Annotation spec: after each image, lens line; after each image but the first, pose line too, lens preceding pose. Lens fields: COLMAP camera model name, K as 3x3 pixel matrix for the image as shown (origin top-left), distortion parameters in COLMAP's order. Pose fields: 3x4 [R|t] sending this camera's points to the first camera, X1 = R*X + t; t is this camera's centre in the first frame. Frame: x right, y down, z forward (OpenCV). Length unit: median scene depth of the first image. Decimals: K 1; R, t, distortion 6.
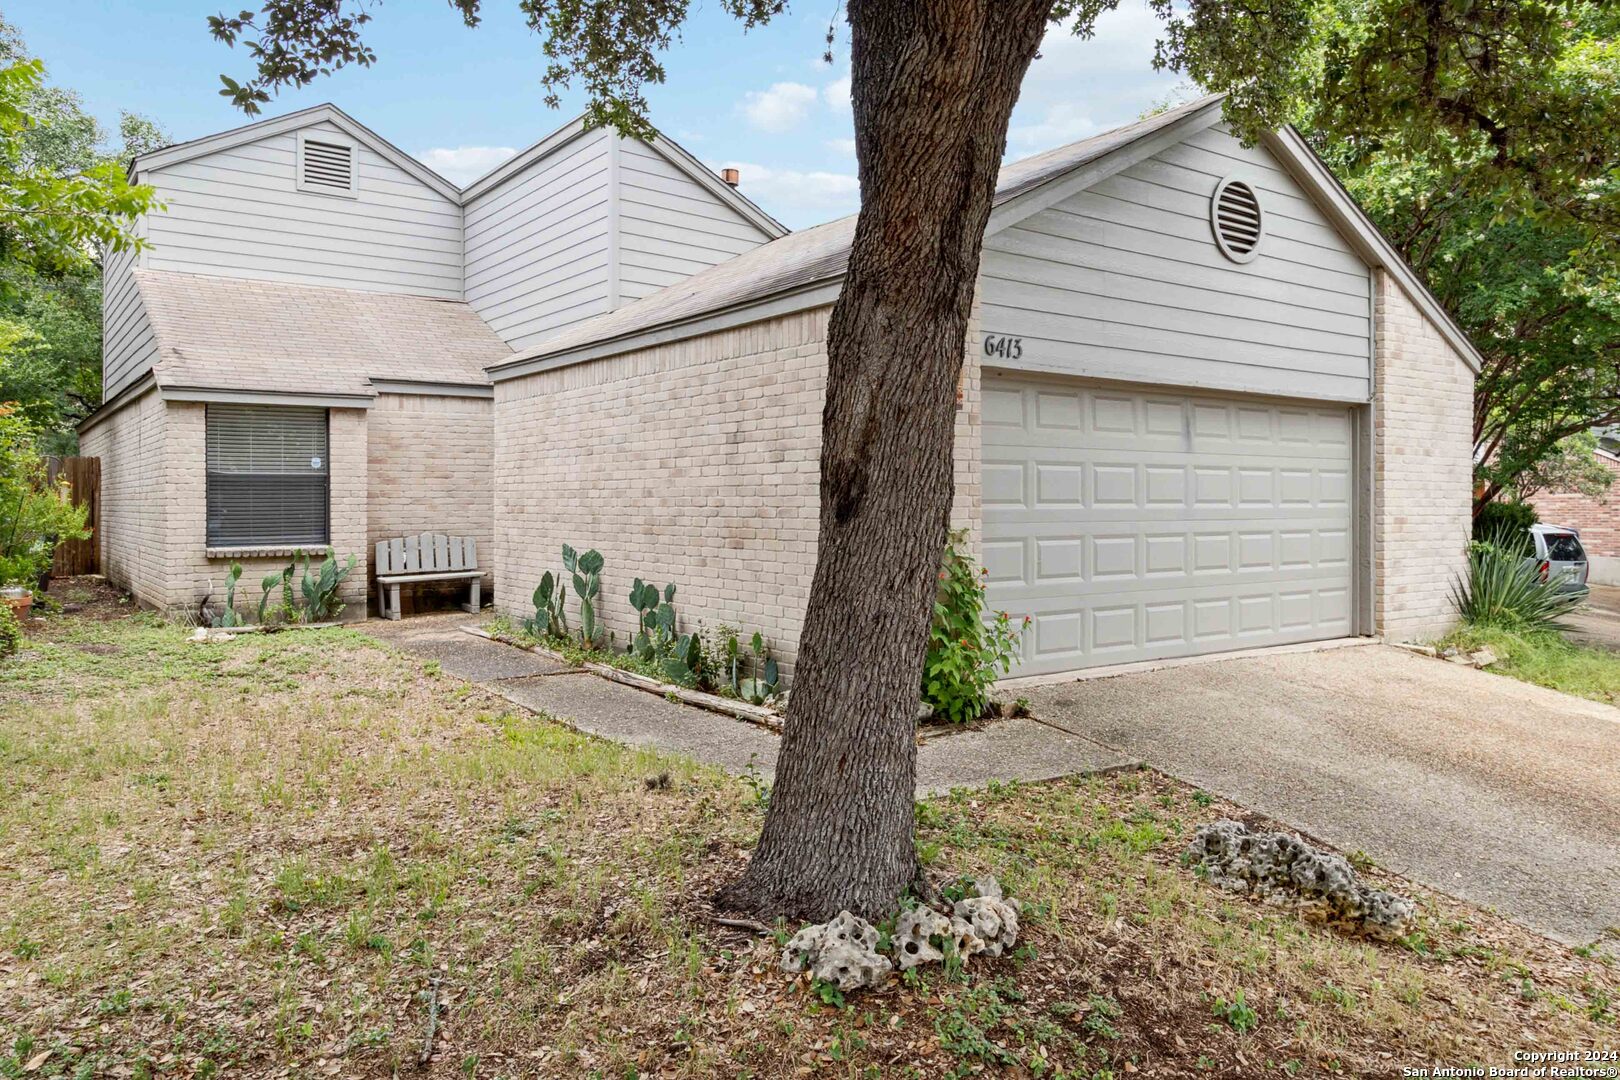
lens RADIAL K [[1150.2, 0, 810.0], [0, 1150.2, 540.0], [0, 0, 1]] dist [0.007021, 0.001825]
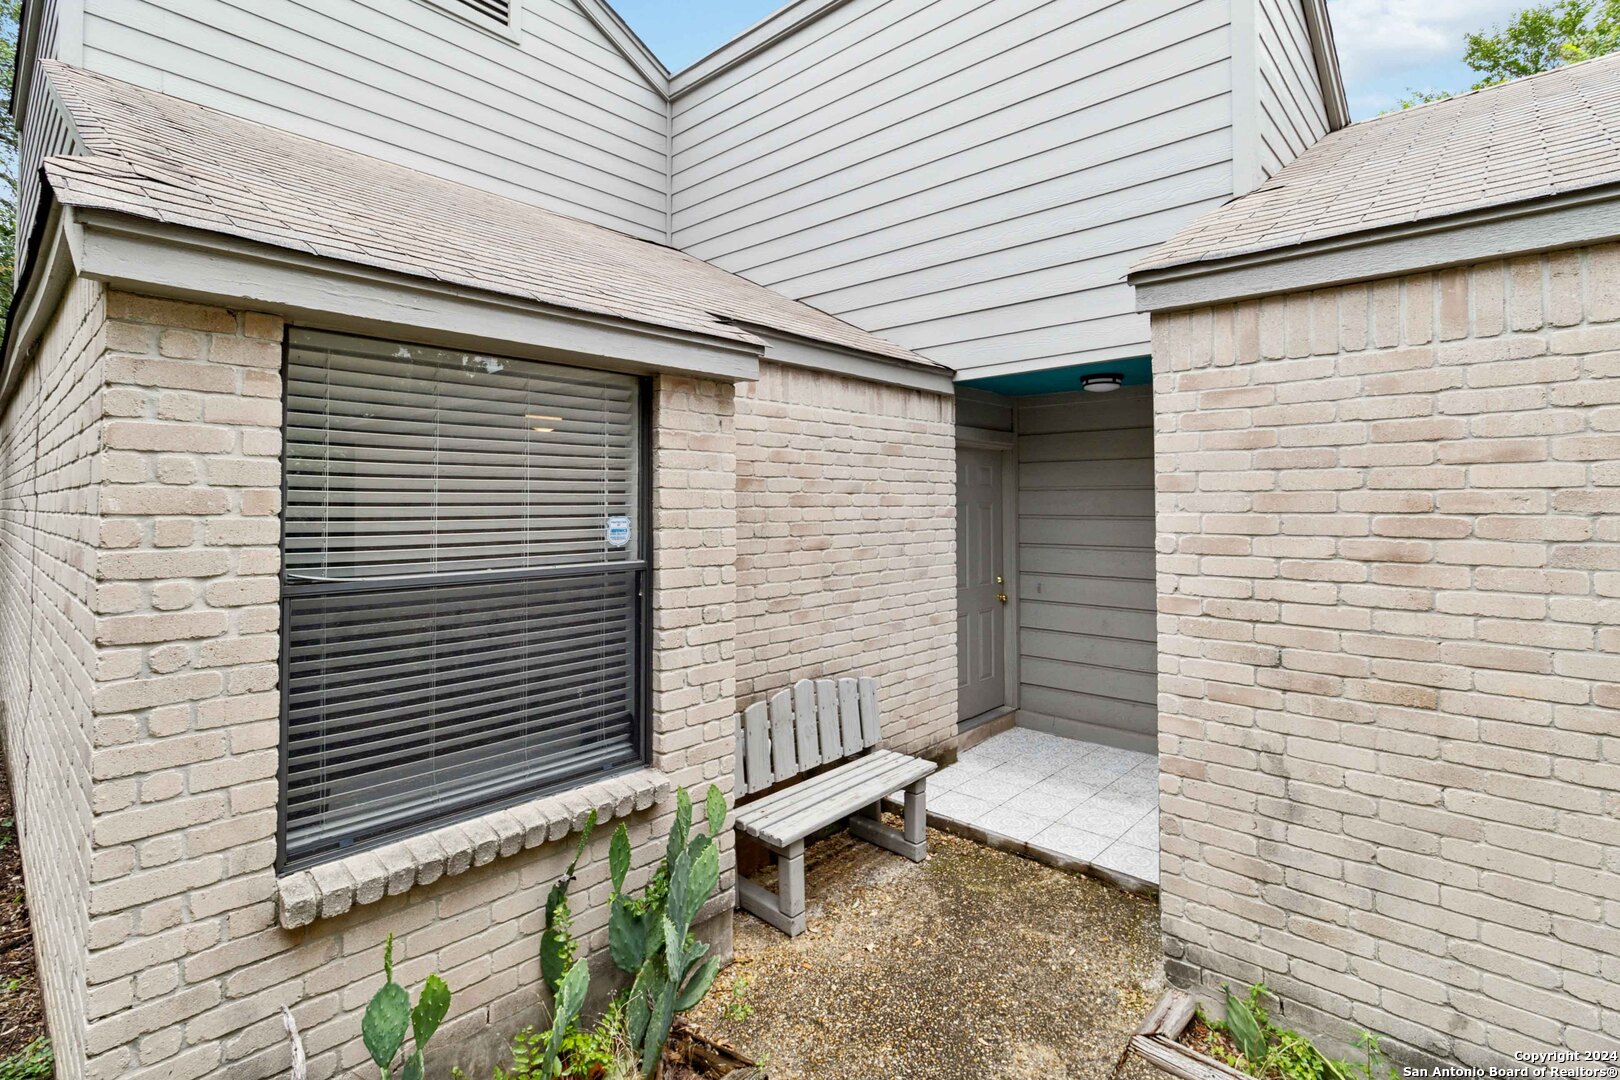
lens RADIAL K [[772.5, 0, 804.0], [0, 772.5, 509.9], [0, 0, 1]] dist [-0.000710, 0.004573]
pose [[0.979843, 0.004415, 0.199722, -0.419733], [0.001436, 0.999574, -0.029140, -0.066126], [-0.199766, 0.028839, 0.979419, 0.762812]]
